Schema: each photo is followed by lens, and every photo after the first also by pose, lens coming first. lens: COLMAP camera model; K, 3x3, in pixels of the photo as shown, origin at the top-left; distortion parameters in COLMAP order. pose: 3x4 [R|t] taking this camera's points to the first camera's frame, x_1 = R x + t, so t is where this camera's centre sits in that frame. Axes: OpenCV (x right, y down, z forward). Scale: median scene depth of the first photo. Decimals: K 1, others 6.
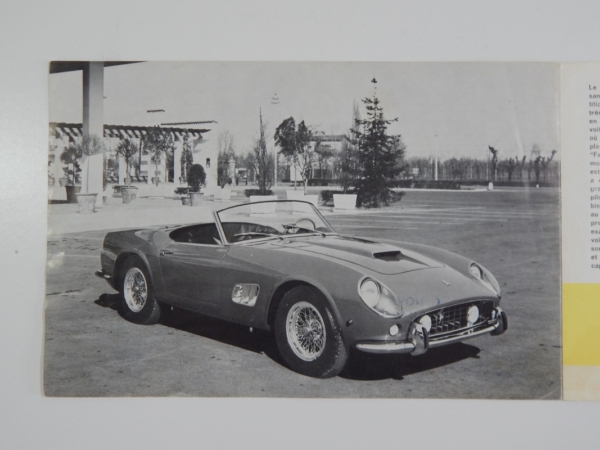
lens RADIAL K [[612.6, 0, 296.4], [0, 612.6, 226.6], [0, 0, 1]] dist [-0.008448, 0.000000]
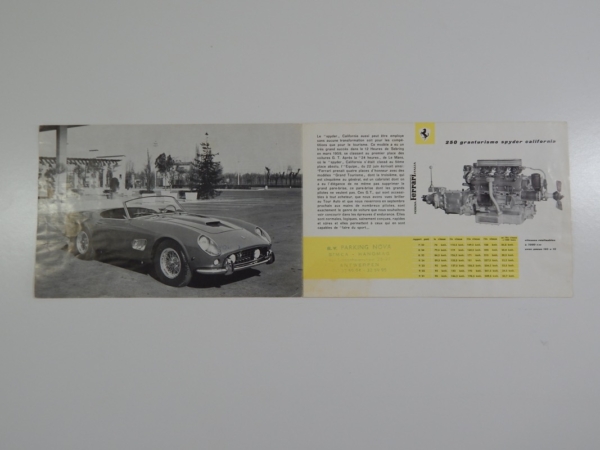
lens RADIAL K [[612.6, 0, 305.6], [0, 612.6, 223.1], [0, 0, 1]] dist [-0.008448, 0.000000]
pose [[0.999937, -0.009346, 0.006281, 0.428887], [0.009607, 0.999037, -0.042810, 0.130867], [-0.005874, 0.042868, 0.999063, -0.935005]]
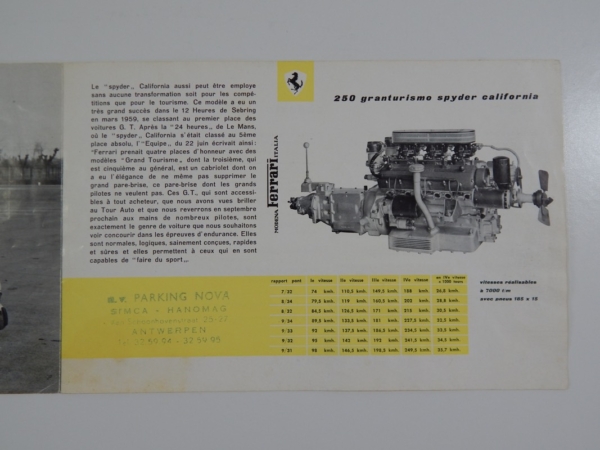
lens RADIAL K [[612.6, 0, 297.2], [0, 612.6, 225.6], [0, 0, 1]] dist [-0.008448, 0.000000]
pose [[0.999256, -0.014226, 0.035834, 0.786454], [0.014773, 0.999778, -0.015038, 0.025591], [-0.035612, 0.015556, 0.999245, -0.034207]]
